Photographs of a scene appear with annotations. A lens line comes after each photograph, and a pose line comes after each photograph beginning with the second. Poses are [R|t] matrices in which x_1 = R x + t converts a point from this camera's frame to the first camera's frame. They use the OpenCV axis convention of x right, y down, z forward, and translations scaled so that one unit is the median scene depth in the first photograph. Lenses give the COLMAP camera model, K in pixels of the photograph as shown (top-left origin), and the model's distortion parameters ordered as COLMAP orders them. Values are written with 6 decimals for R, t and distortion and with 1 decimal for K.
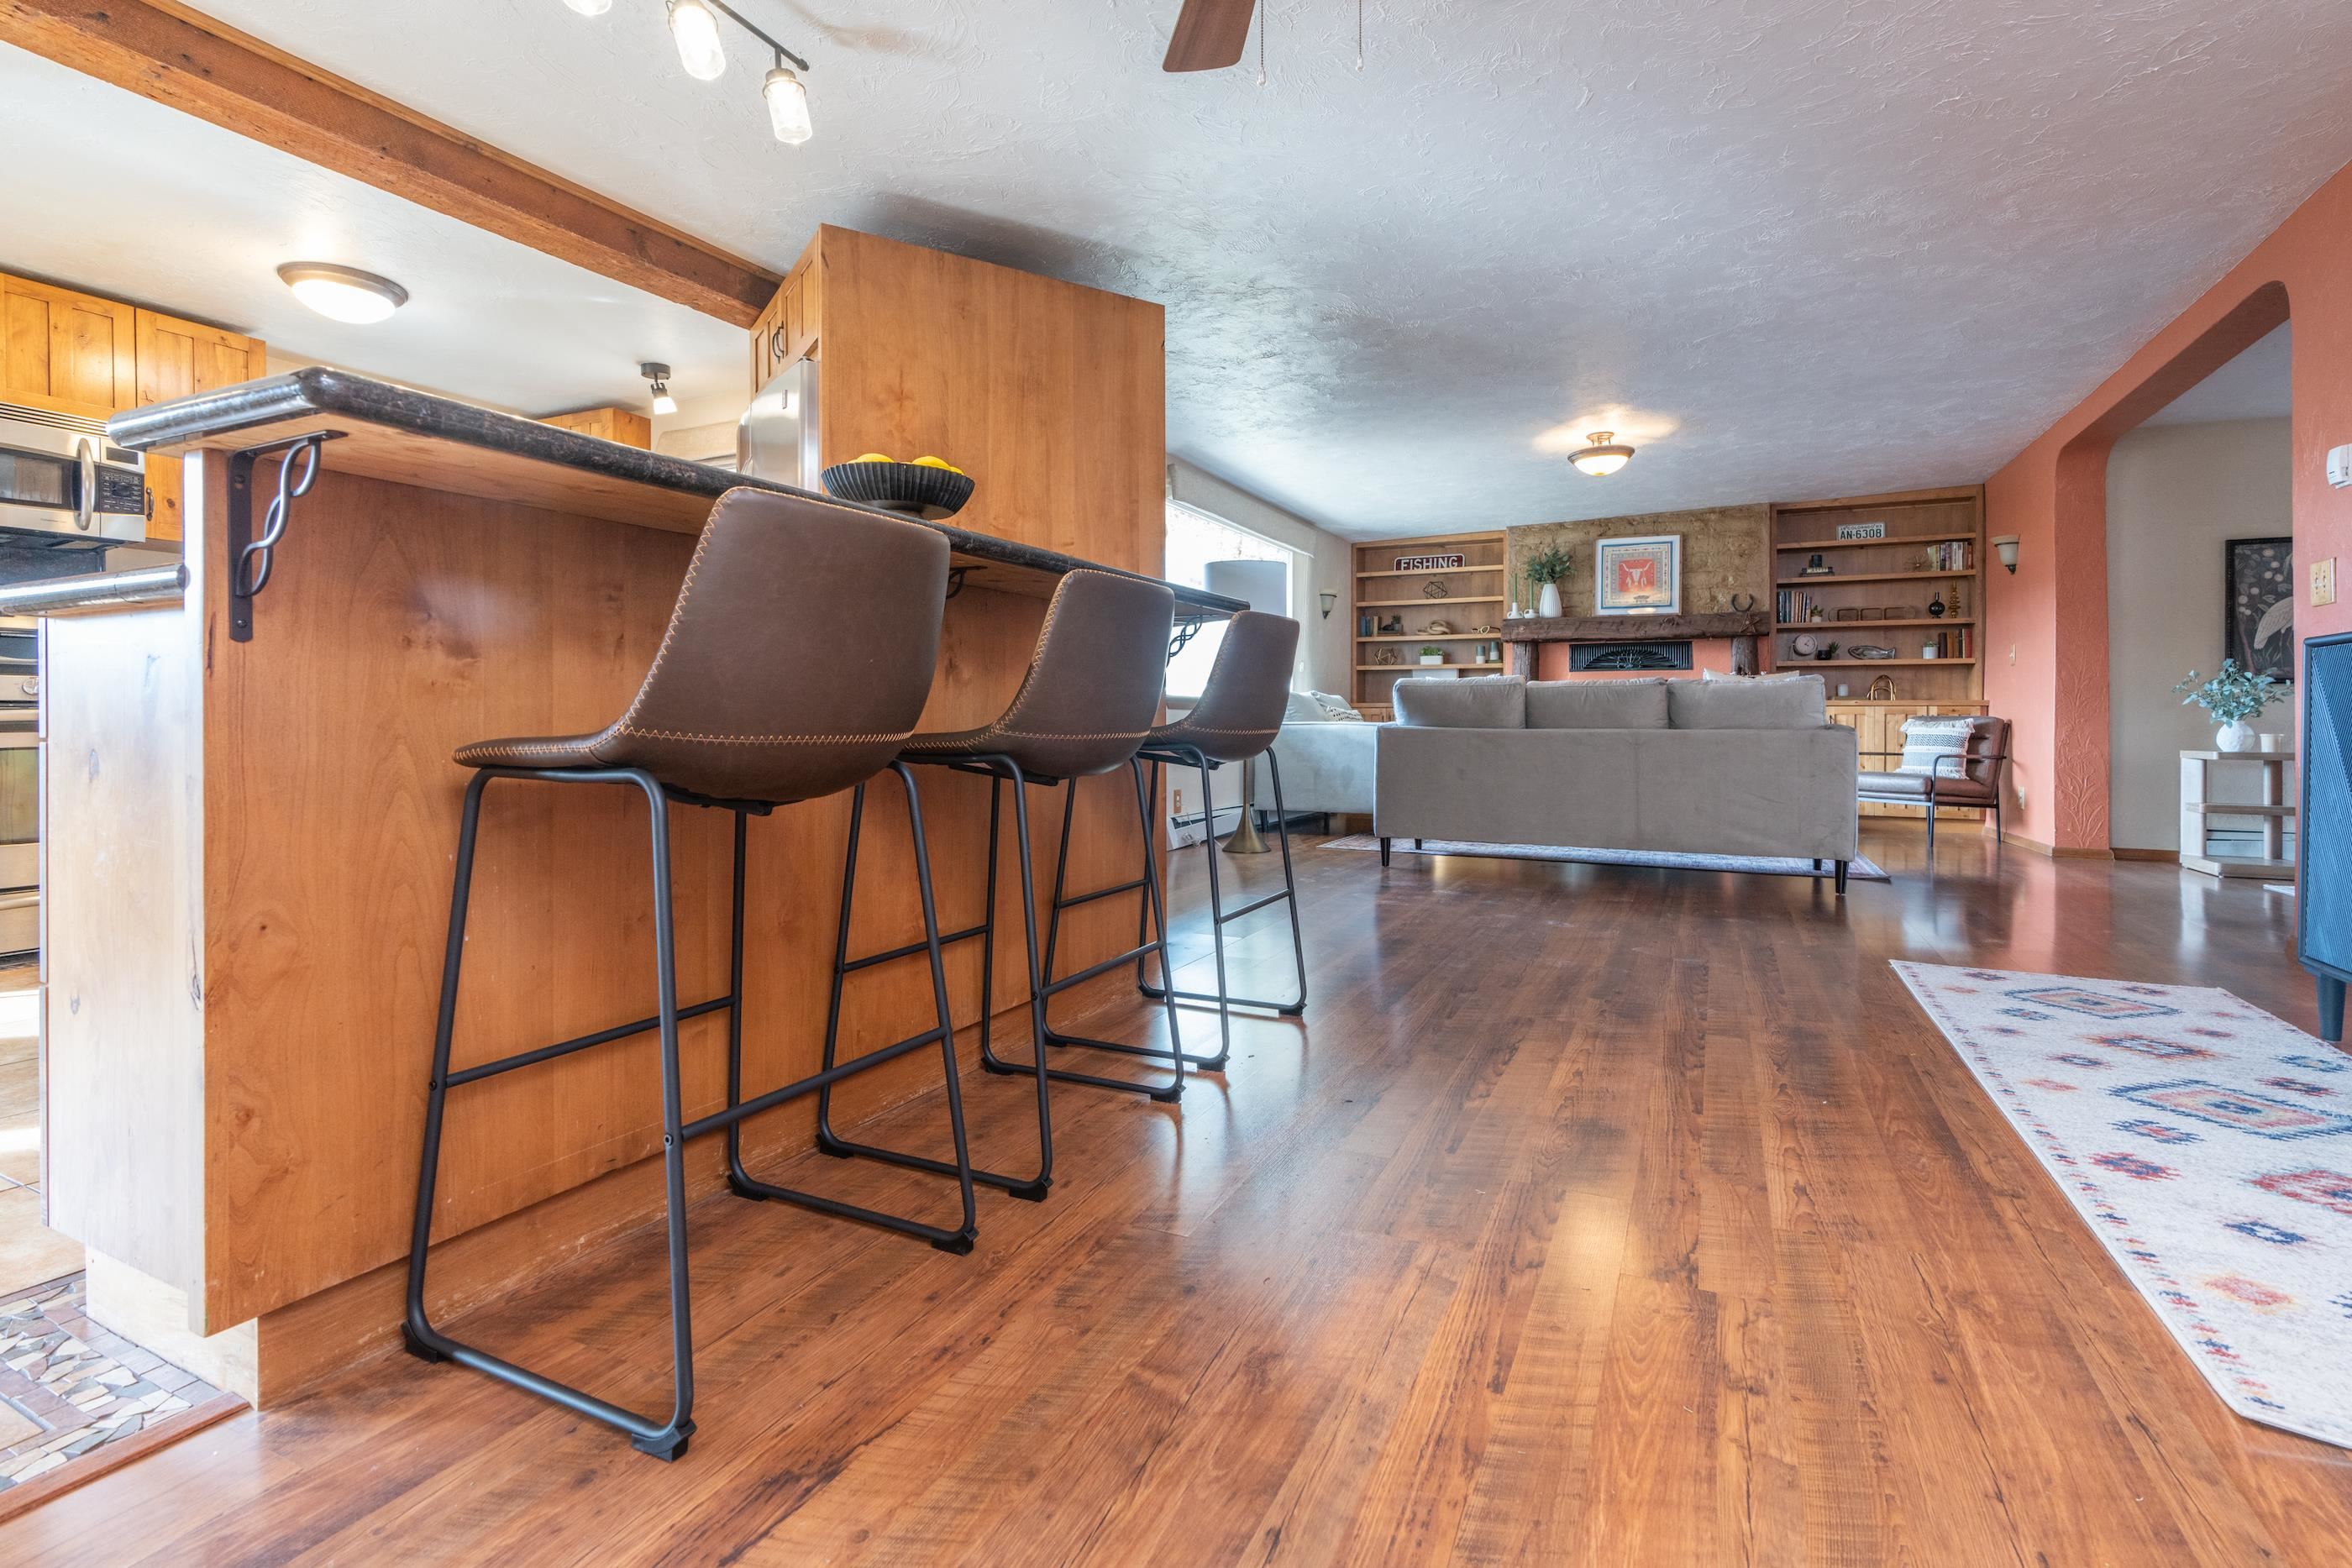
lens RADIAL K [[1085.6, 0, 1202.9], [0, 1085.6, 715.5], [0, 0, 1]] dist [0.000910, 0.000640]
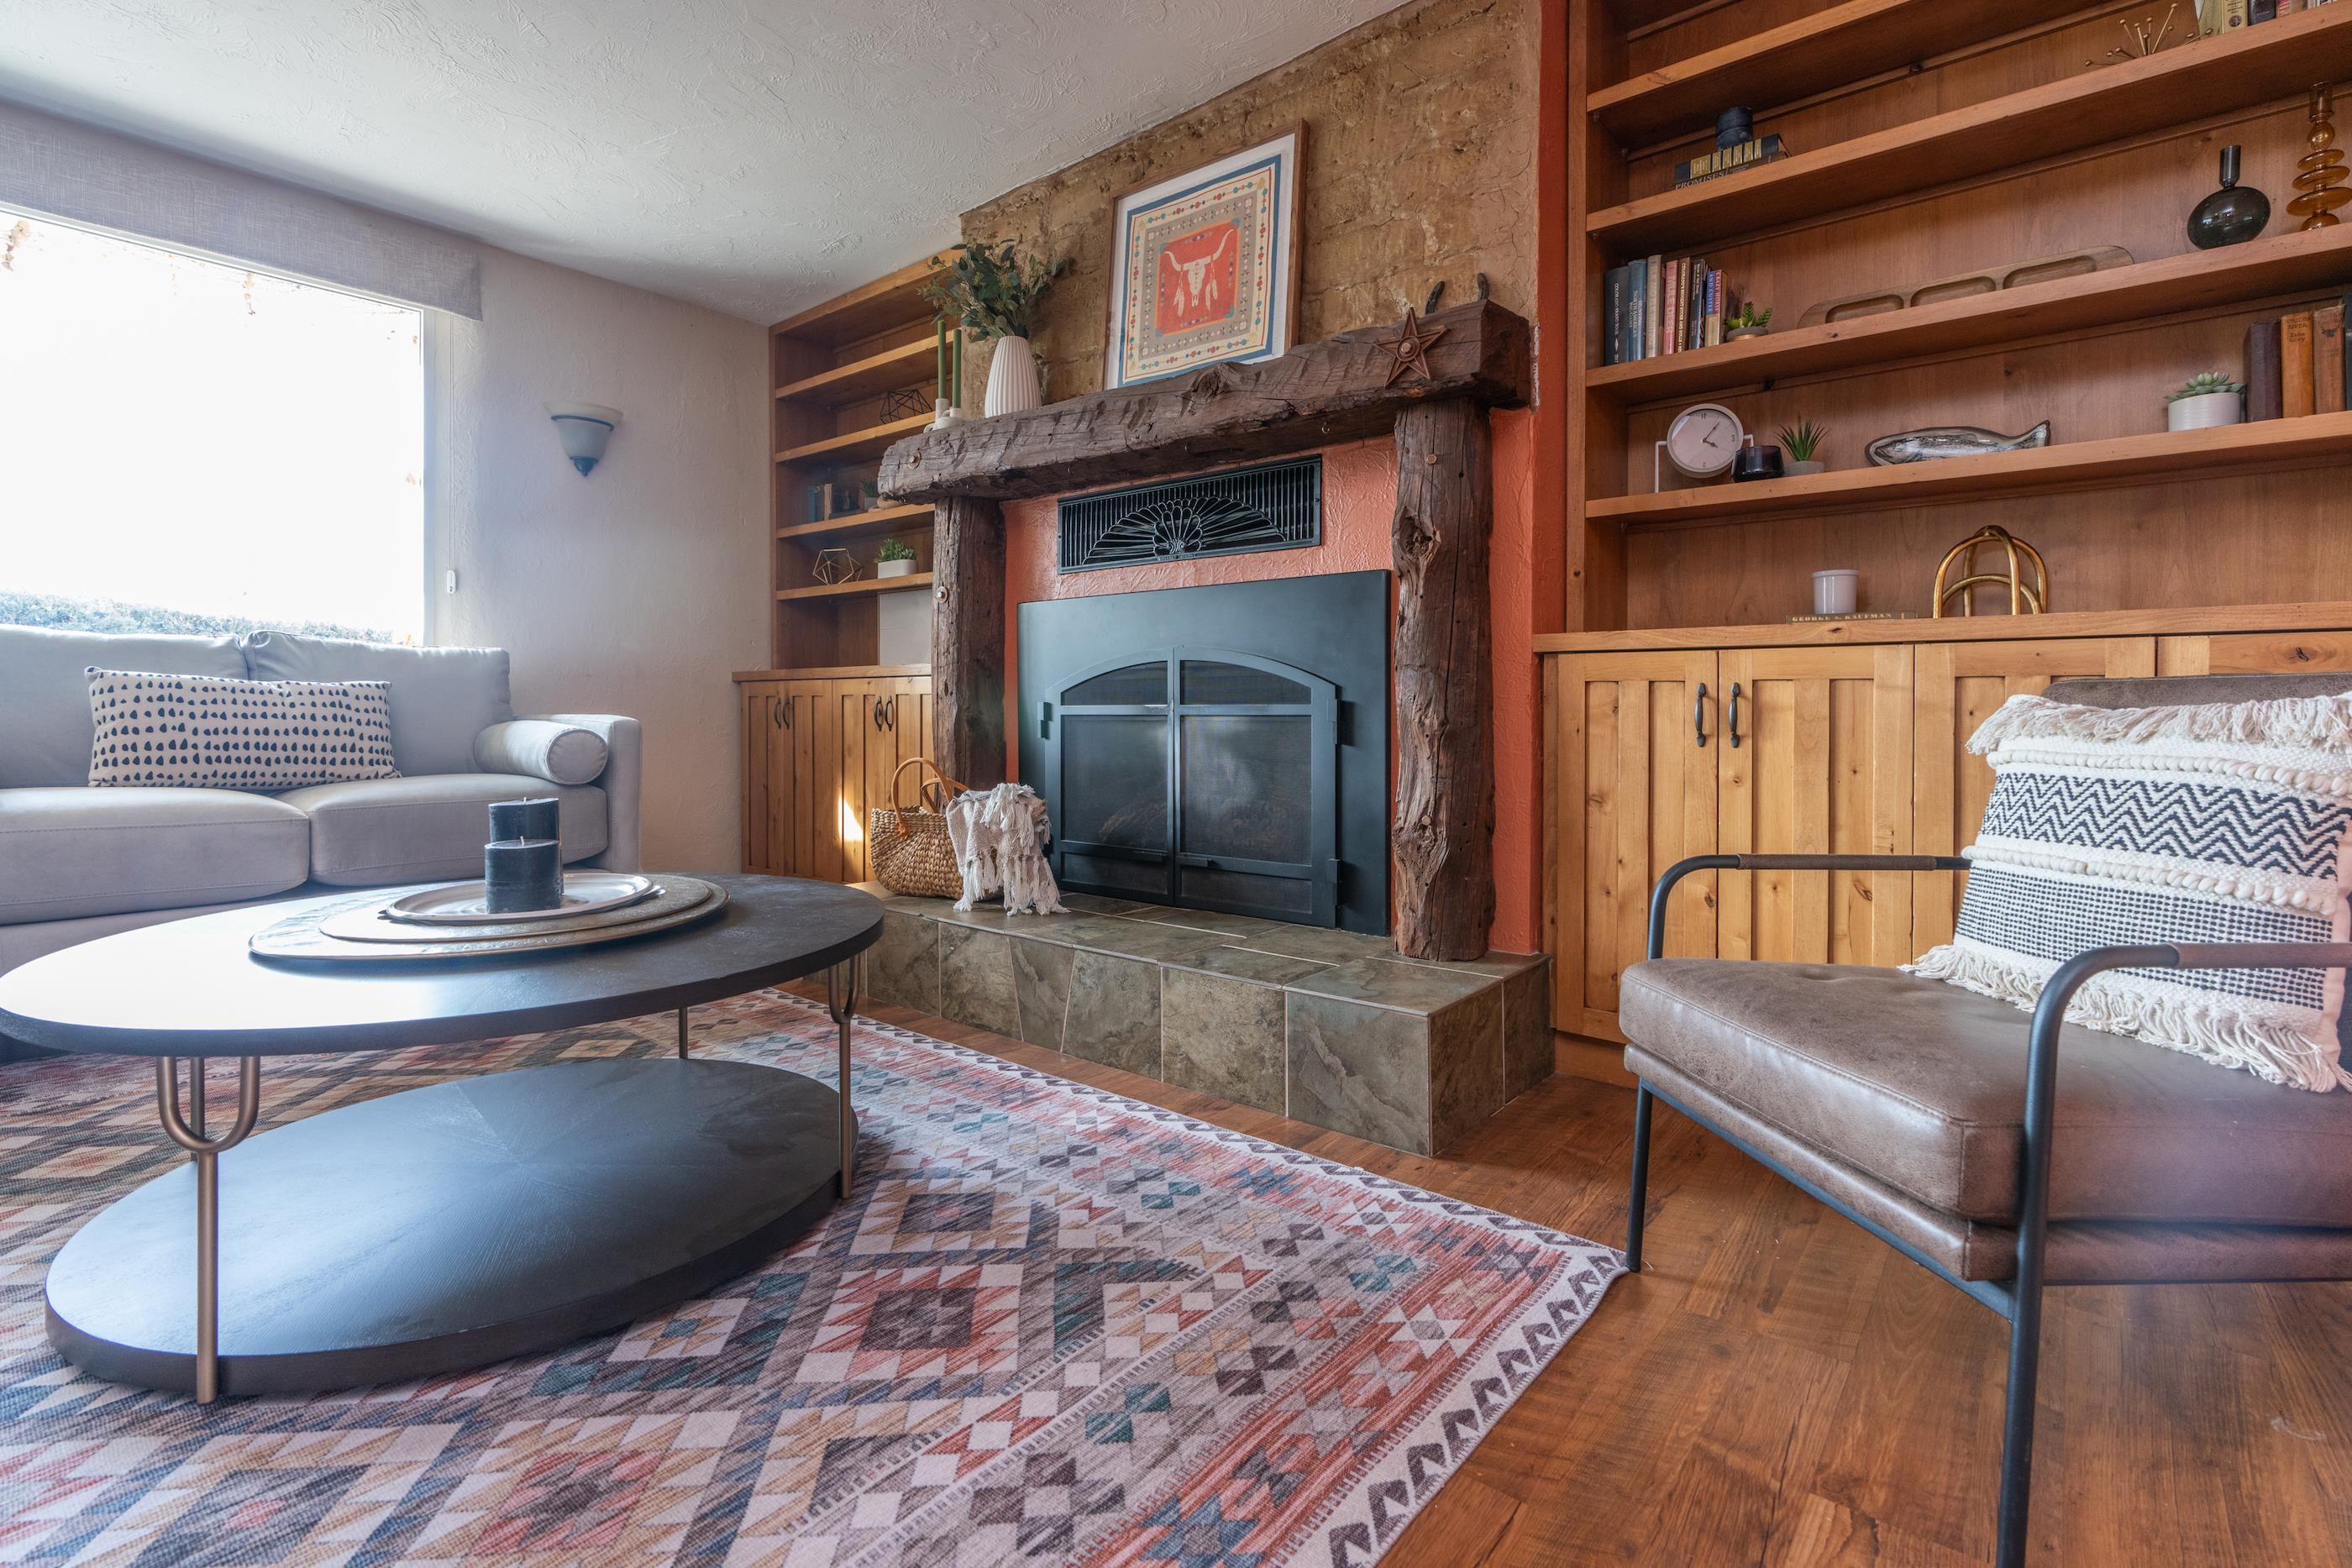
lens RADIAL K [[1107.8, 0, 1175.5], [0, 1107.8, 703.4], [0, 0, 1]] dist [-0.000182, 0.000234]
pose [[0.968699, 0.000495, -0.248237, 0.577334], [-0.001972, 0.999982, -0.005704, 0.006530], [0.248230, 0.006015, 0.968683, 0.801860]]
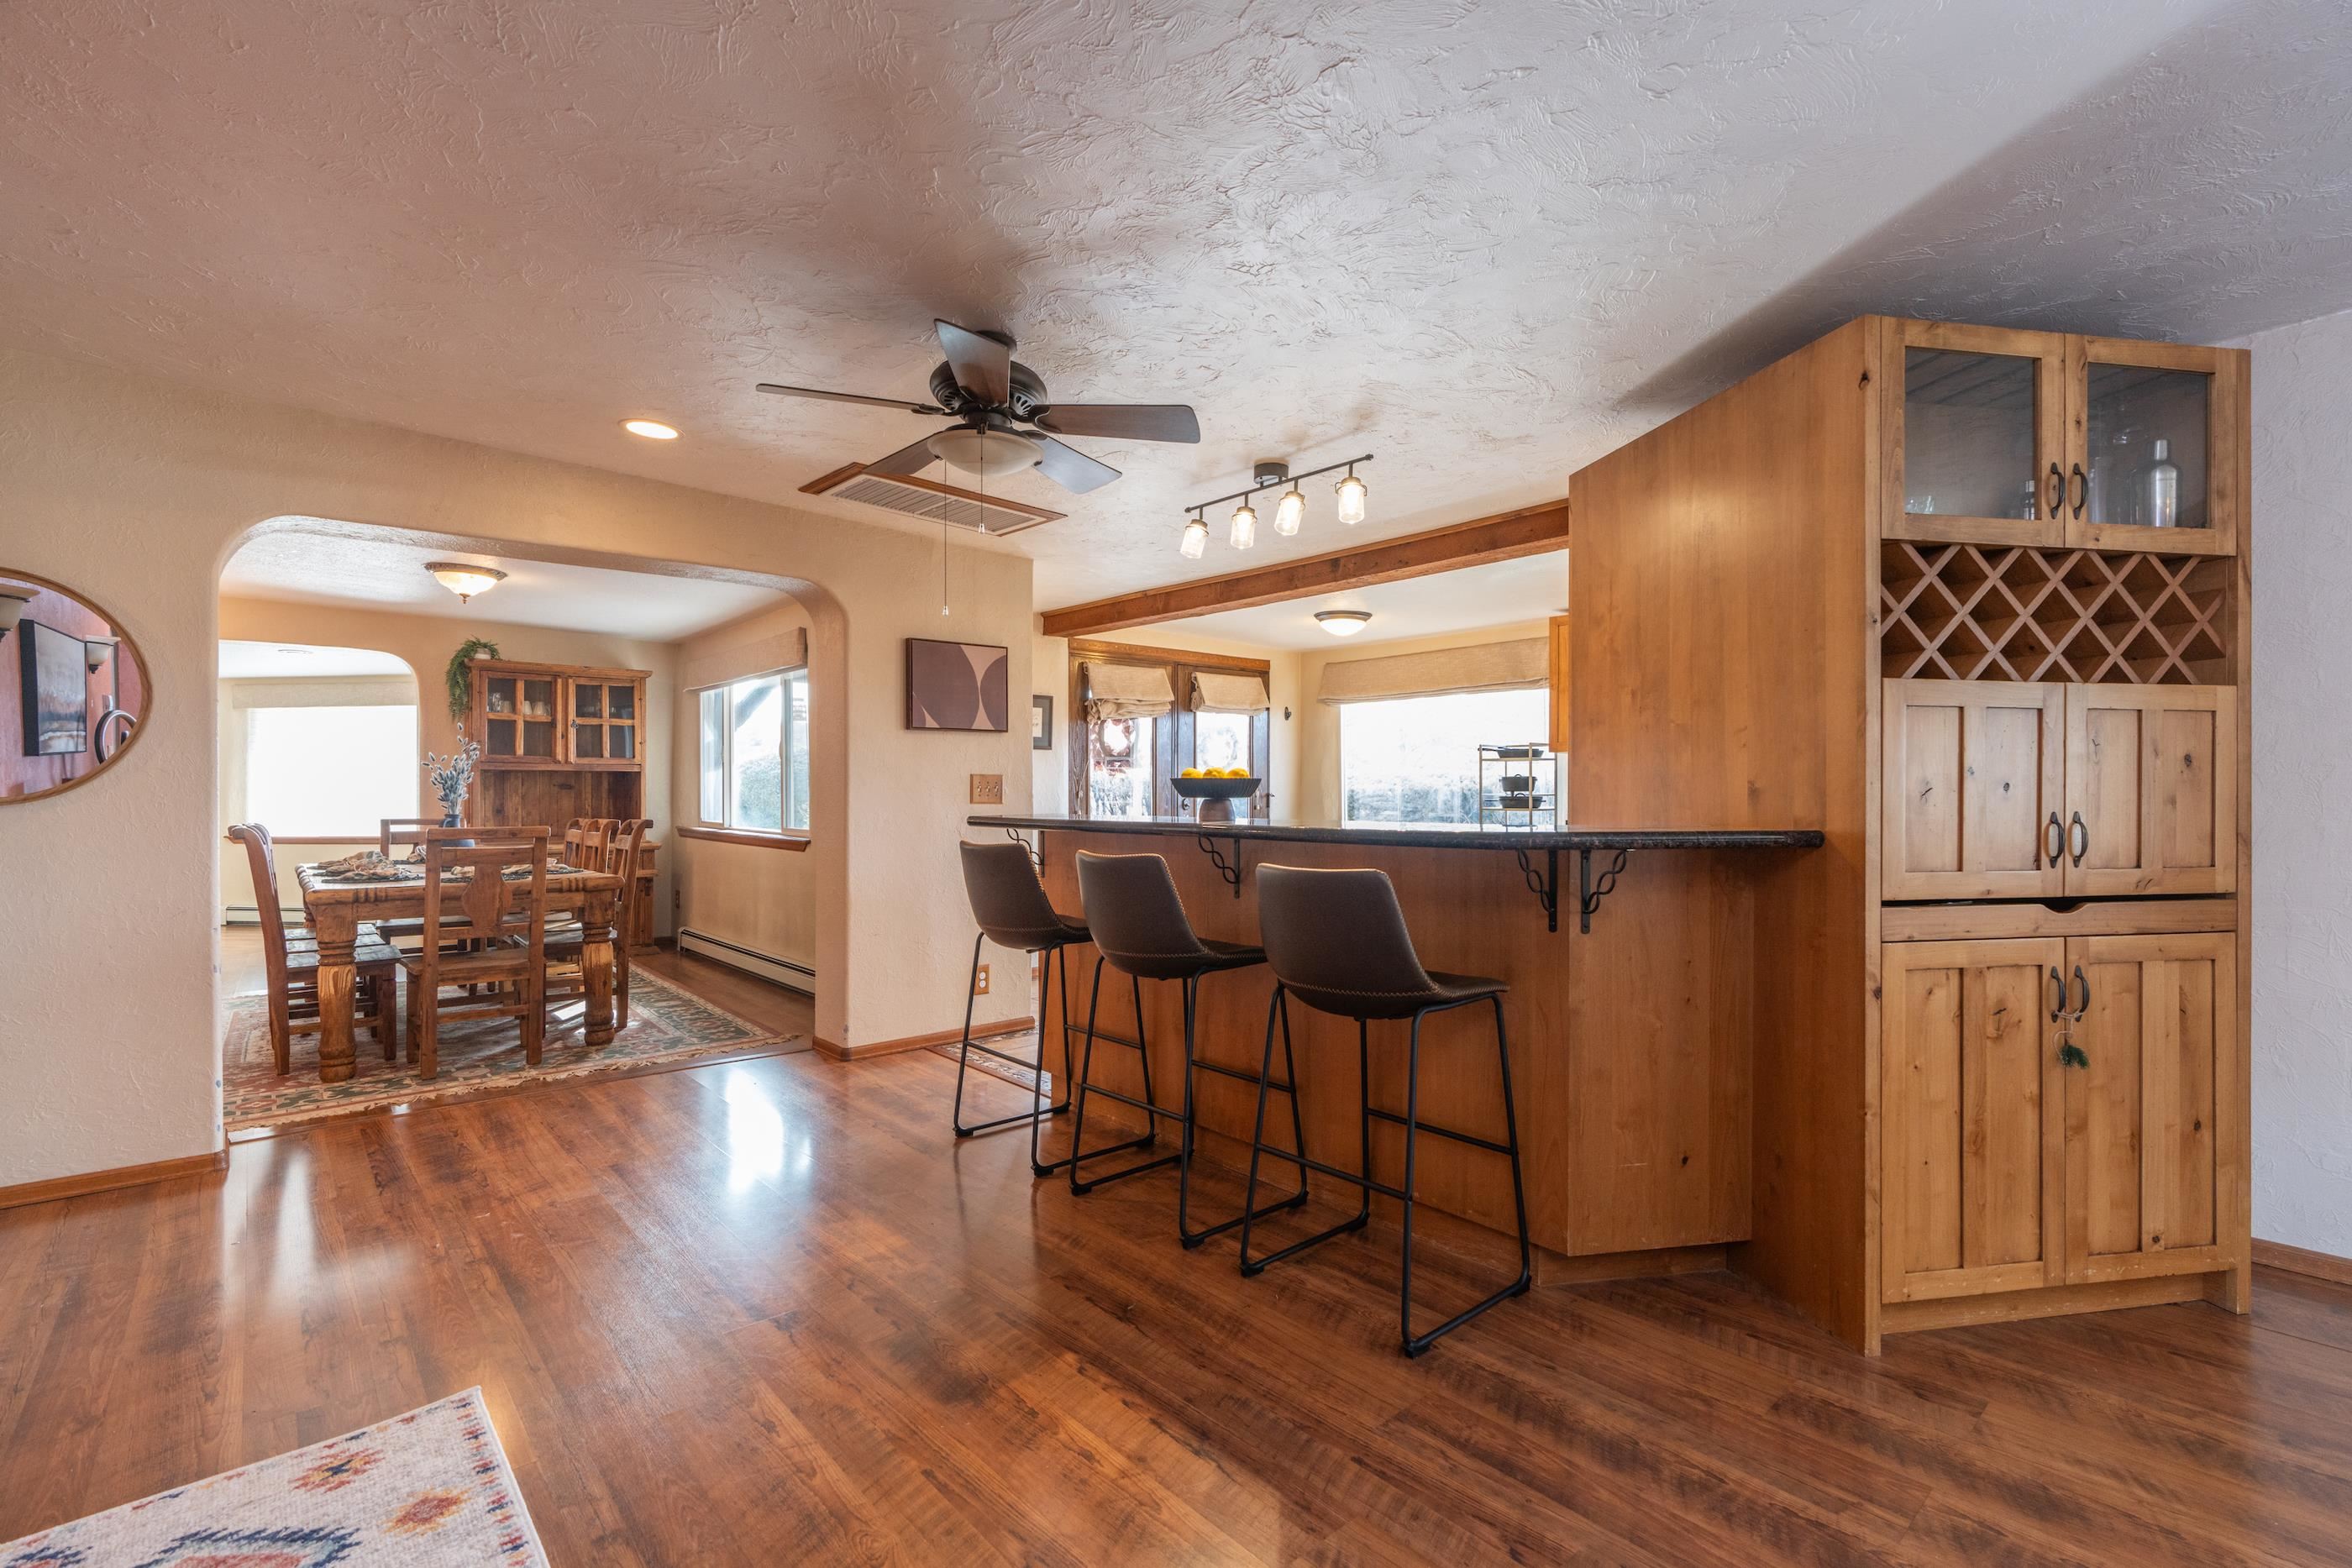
lens RADIAL K [[1069.8, 0, 1176.0], [0, 1069.8, 784.0], [0, 0, 1]] dist [-0.000574, 0.000347]
pose [[-0.402434, -0.000924, -0.915448, 0.359218], [0.003315, 0.999991, -0.002467, -0.059597], [0.915443, -0.004027, -0.402428, 0.471104]]
